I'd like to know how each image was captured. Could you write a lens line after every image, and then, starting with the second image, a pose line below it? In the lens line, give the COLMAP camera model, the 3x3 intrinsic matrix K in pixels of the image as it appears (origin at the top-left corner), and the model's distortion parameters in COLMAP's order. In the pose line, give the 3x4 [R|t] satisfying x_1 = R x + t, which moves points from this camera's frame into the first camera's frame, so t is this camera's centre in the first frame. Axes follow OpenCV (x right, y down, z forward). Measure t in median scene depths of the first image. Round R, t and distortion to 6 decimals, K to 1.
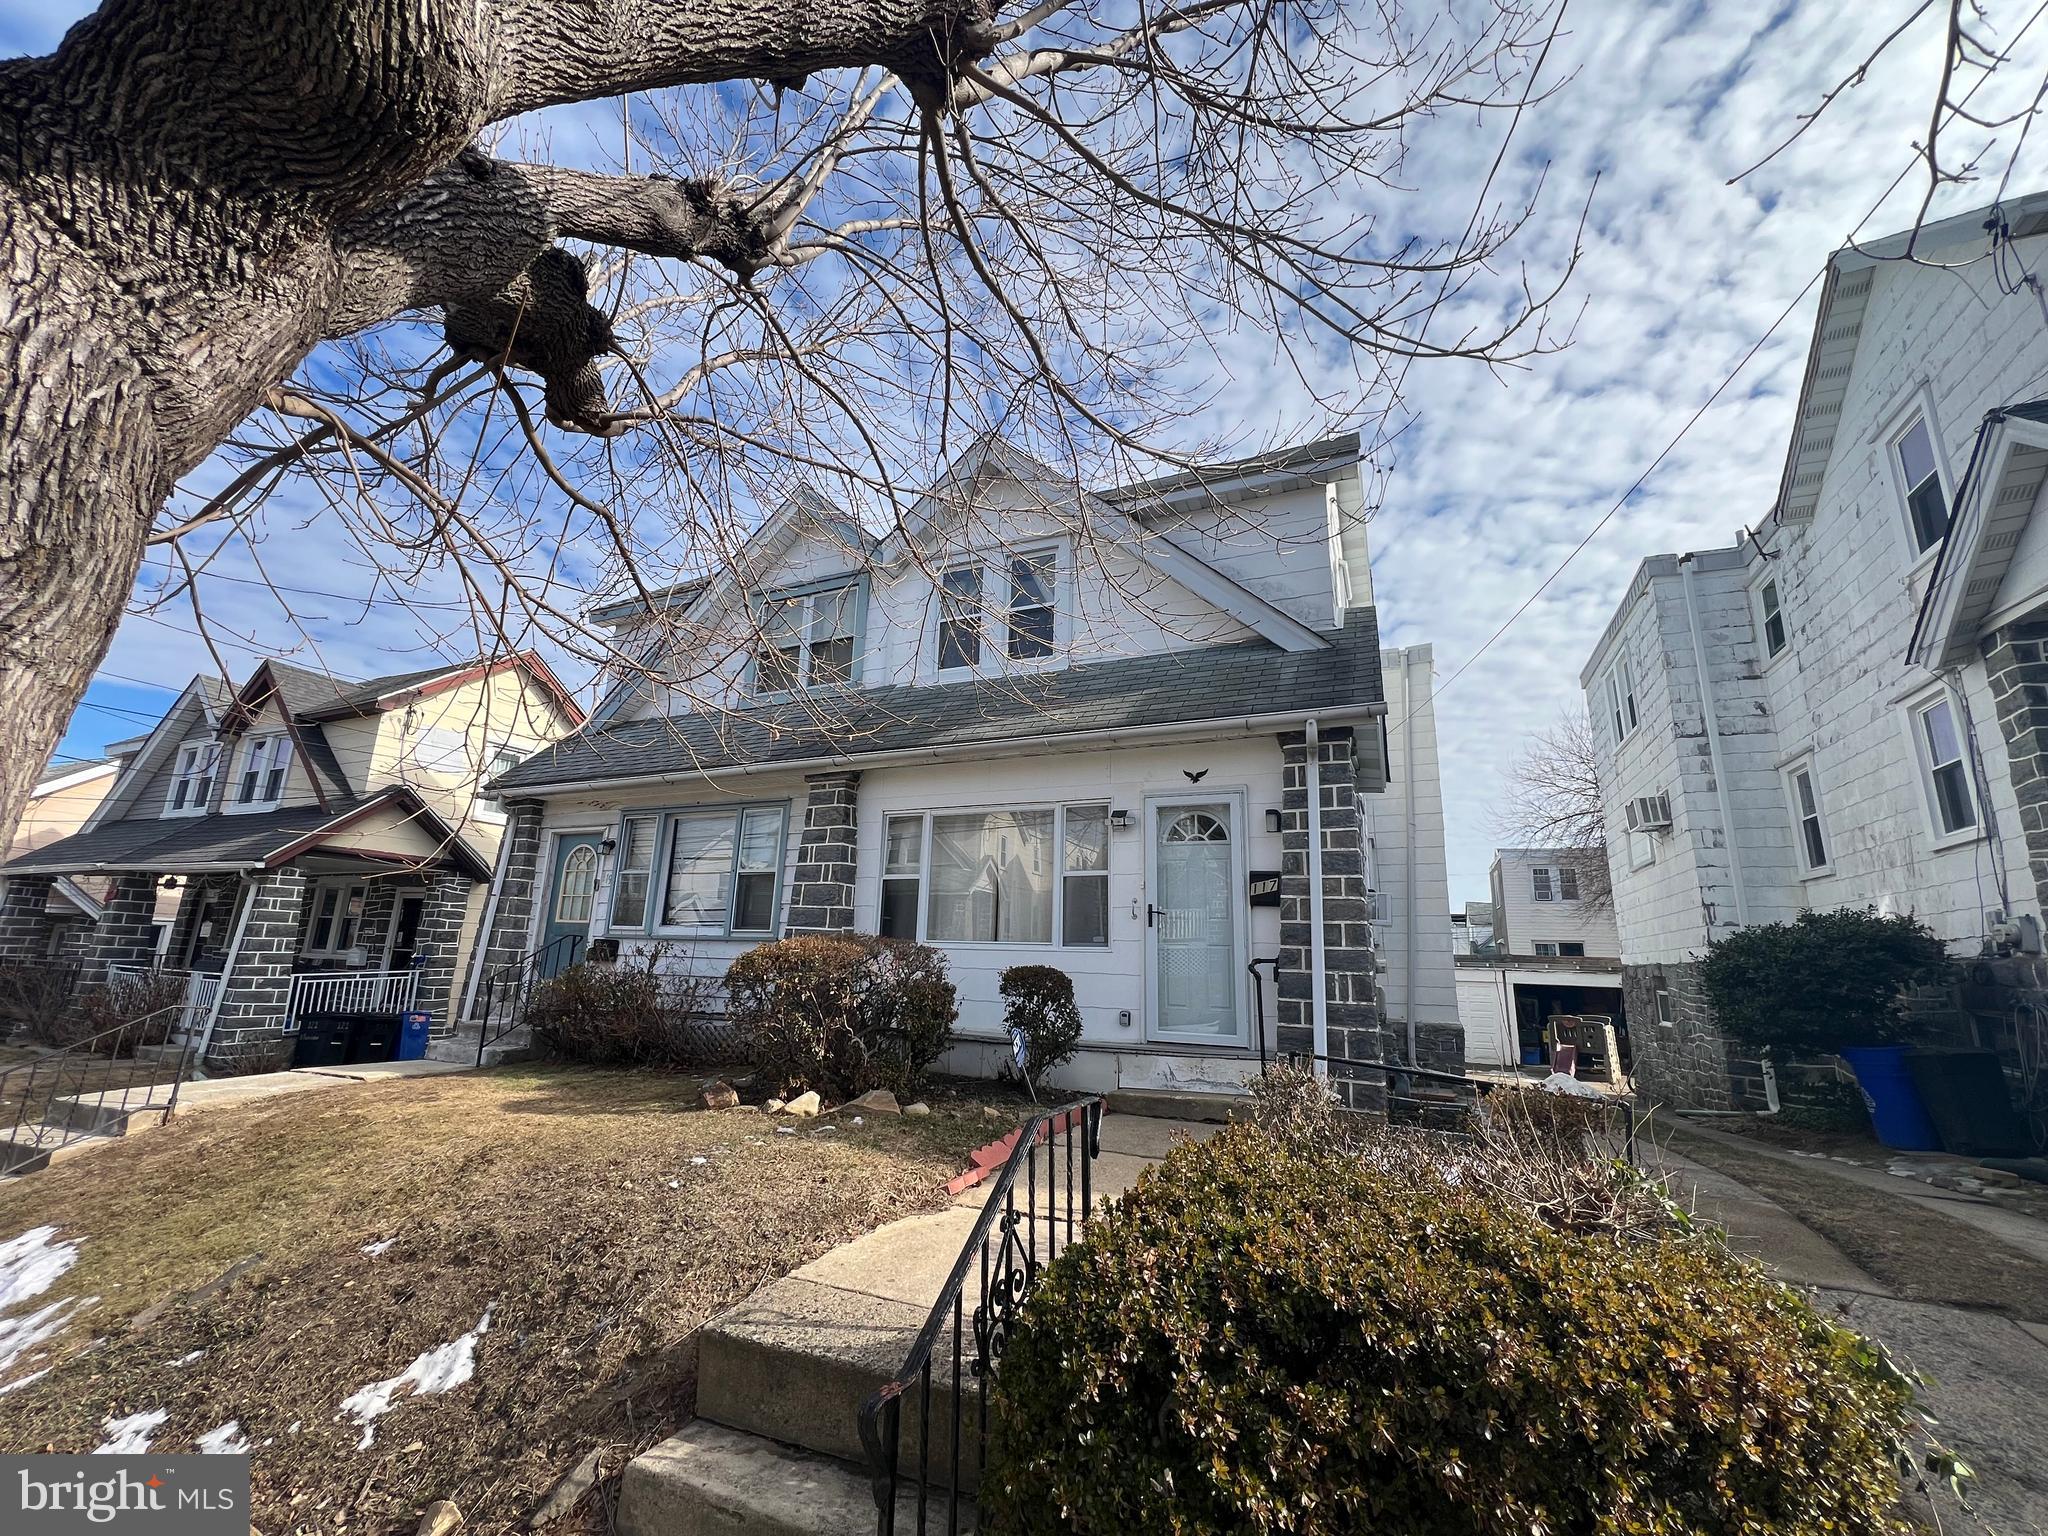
lens RADIAL K [[822.0, 0, 1031.3], [0, 822.0, 763.5], [0, 0, 1]] dist [-0.002153, 0.000531]
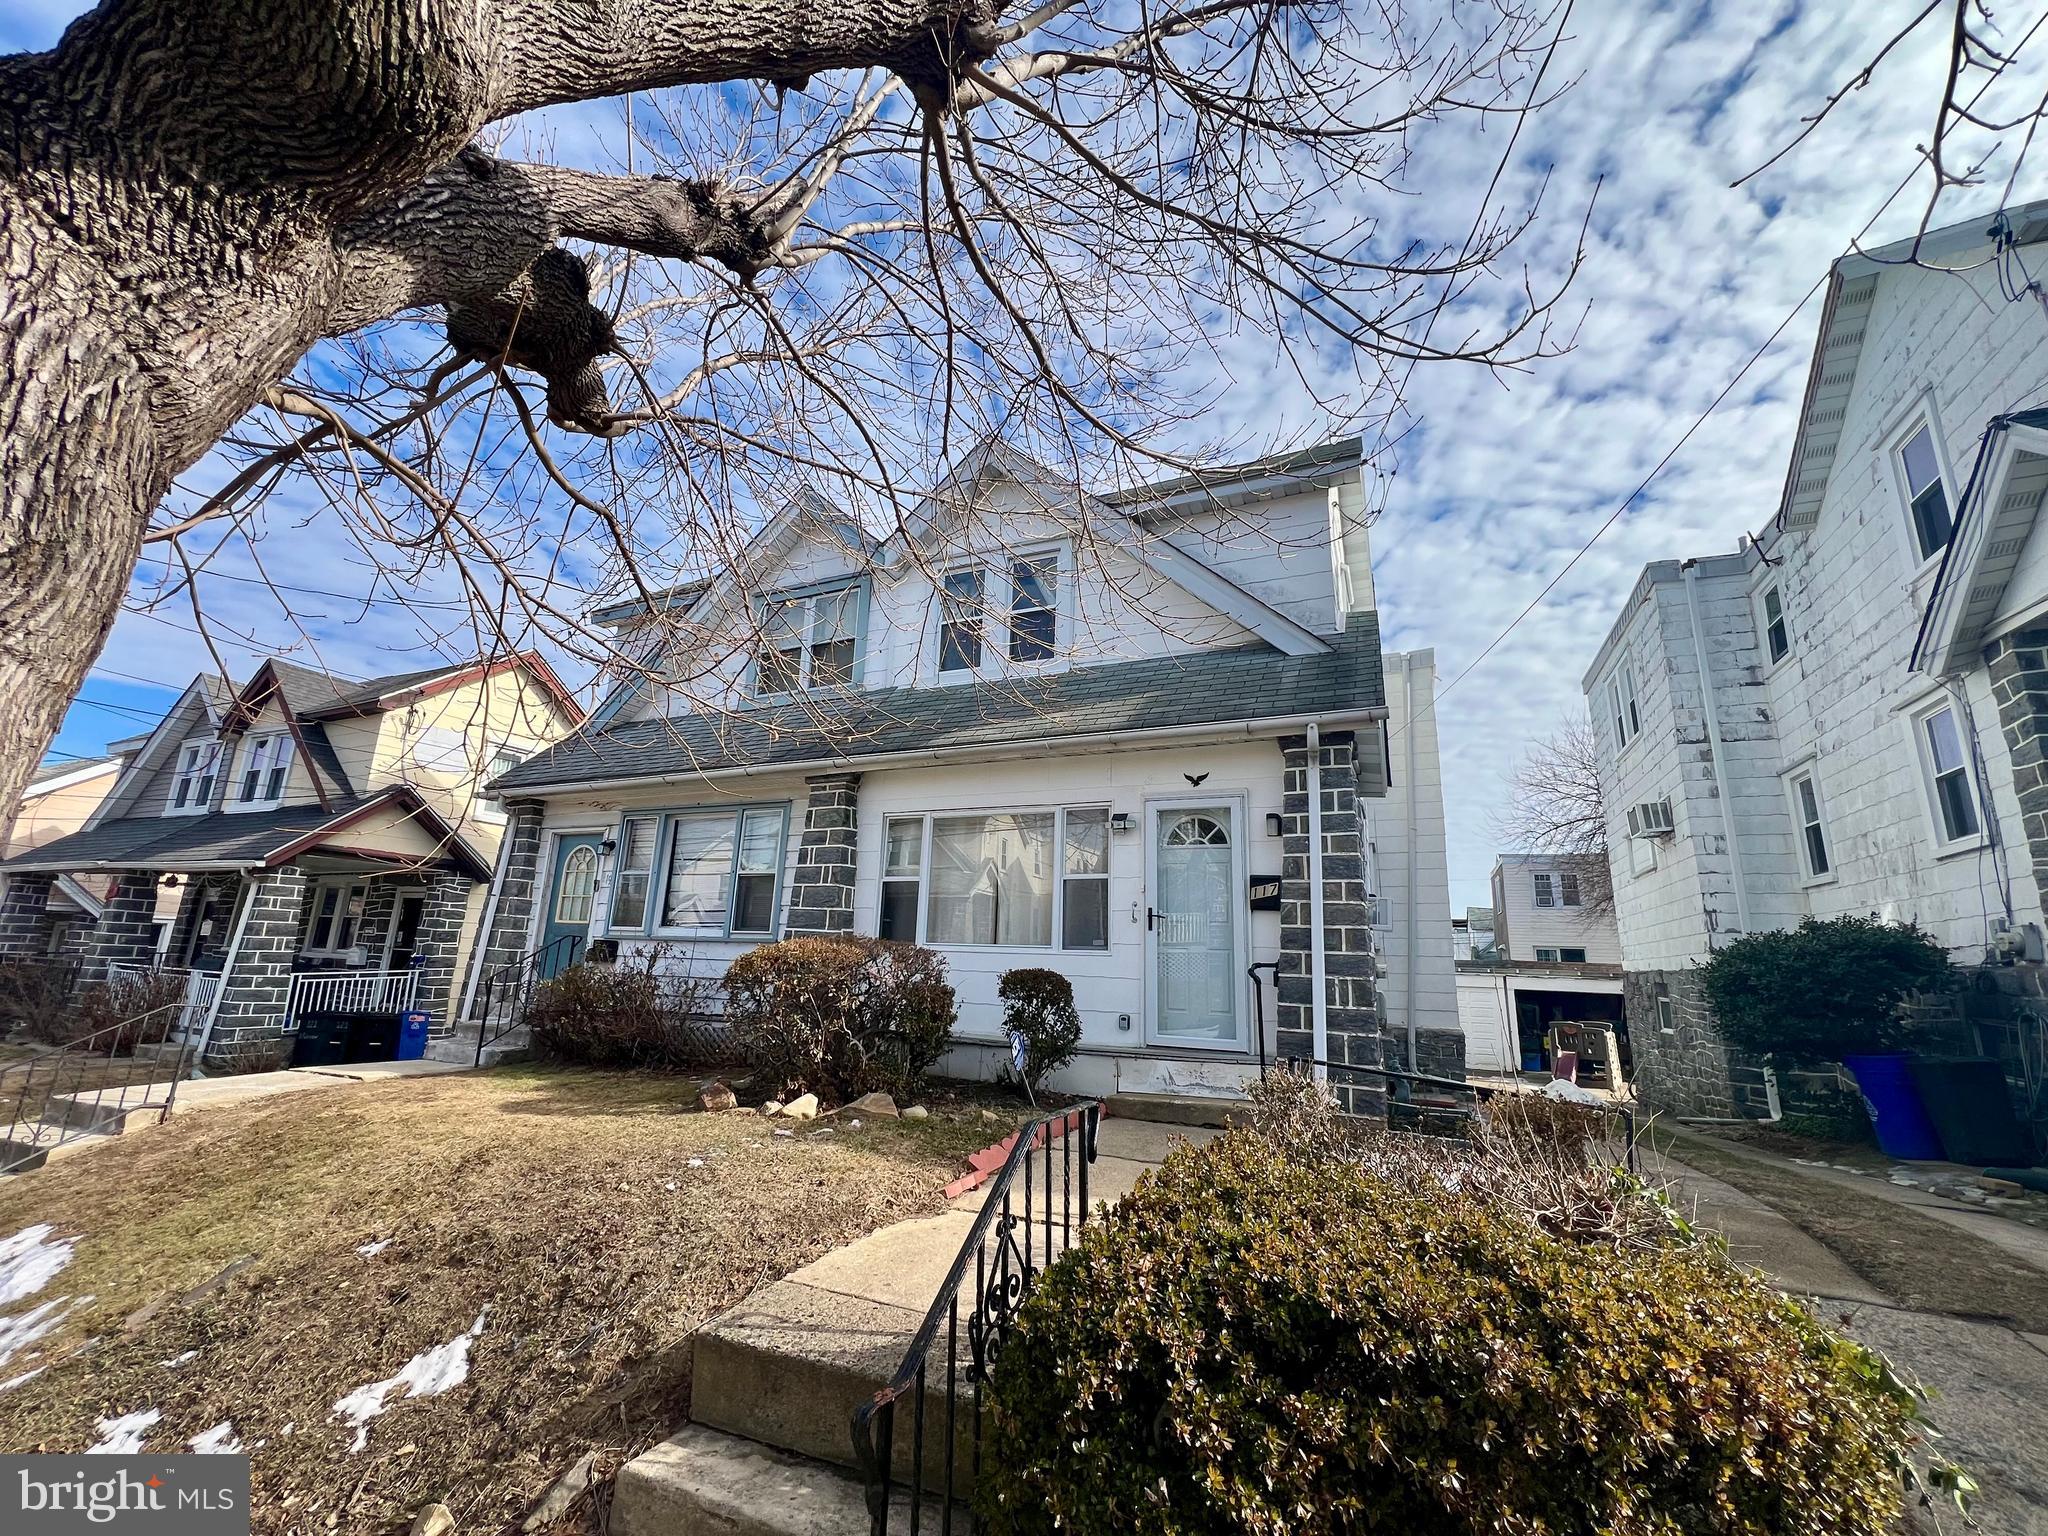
lens RADIAL K [[822.0, 0, 1031.3], [0, 822.0, 763.7], [0, 0, 1]] dist [-0.002153, 0.000531]
pose [[0.999986, 0.005121, -0.001563, 0.001695], [-0.005126, 0.999981, -0.003351, 0.000498], [0.001546, 0.003359, 0.999993, 0.002099]]
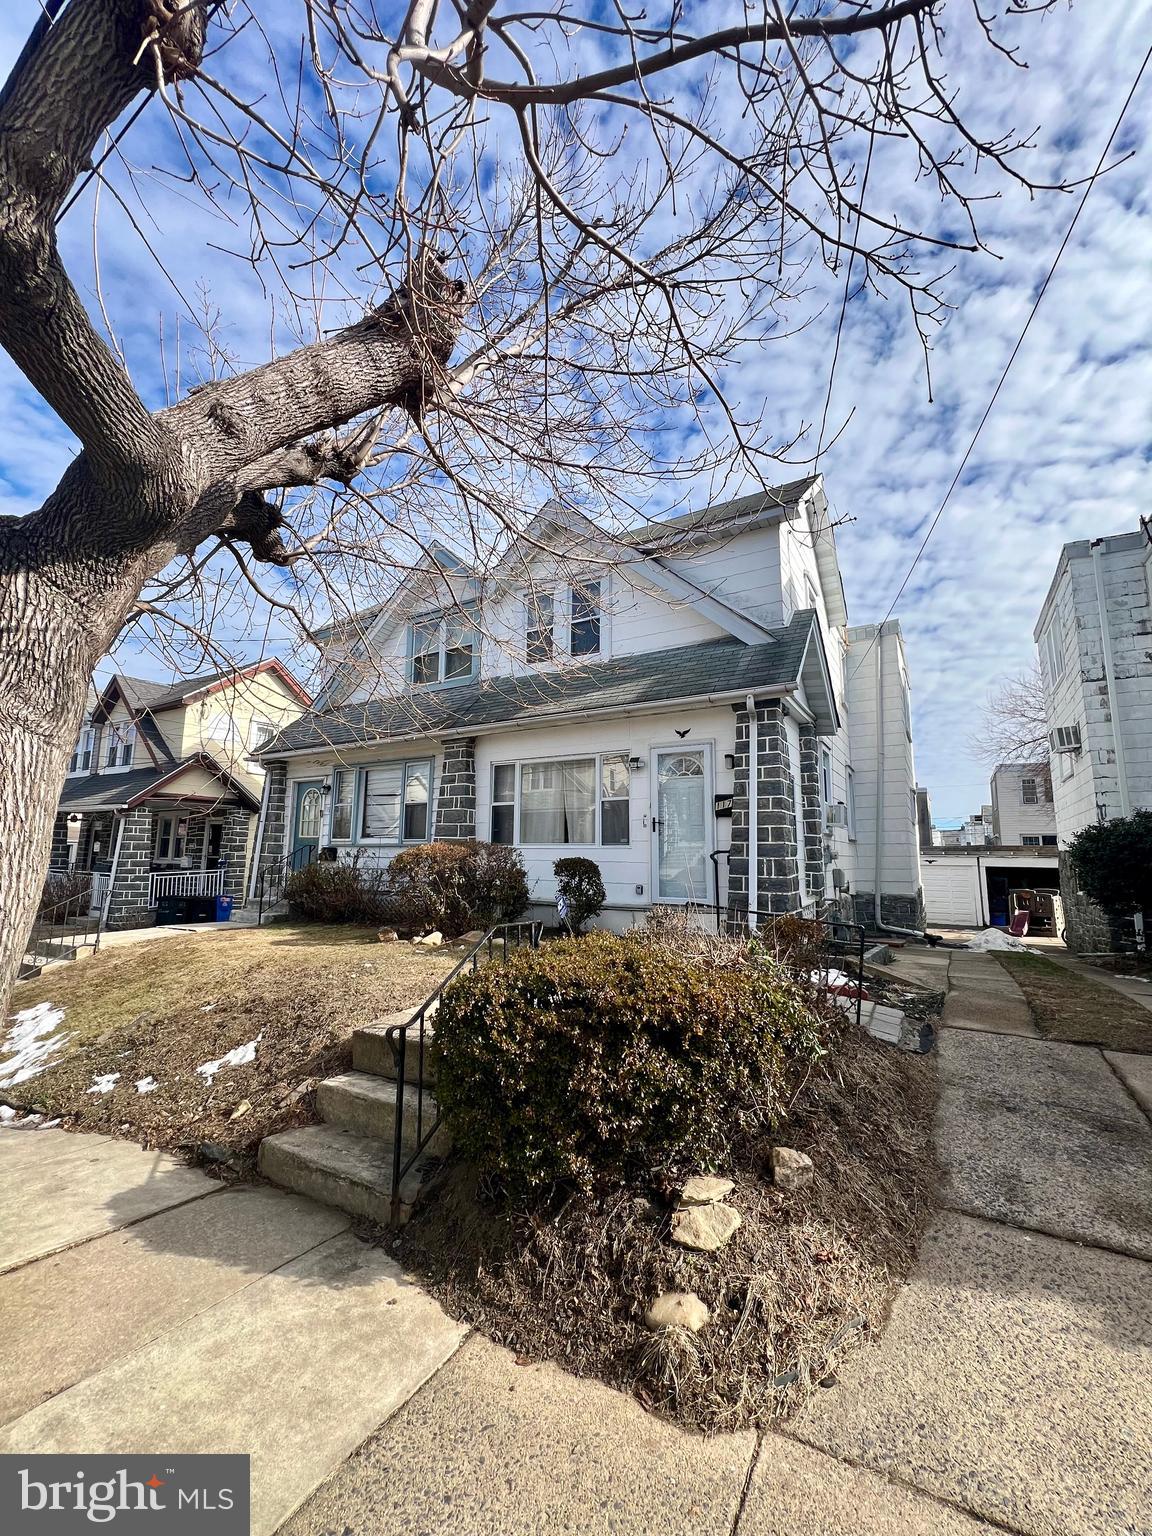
lens RADIAL K [[616.5, 0, 577.2], [0, 616.5, 760.8], [0, 0, 1]] dist [-0.002153, 0.000531]
pose [[0.993085, -0.036437, -0.111596, 0.234615], [0.045113, 0.996069, 0.076234, -0.053544], [0.108380, -0.080741, 0.990825, -0.278336]]
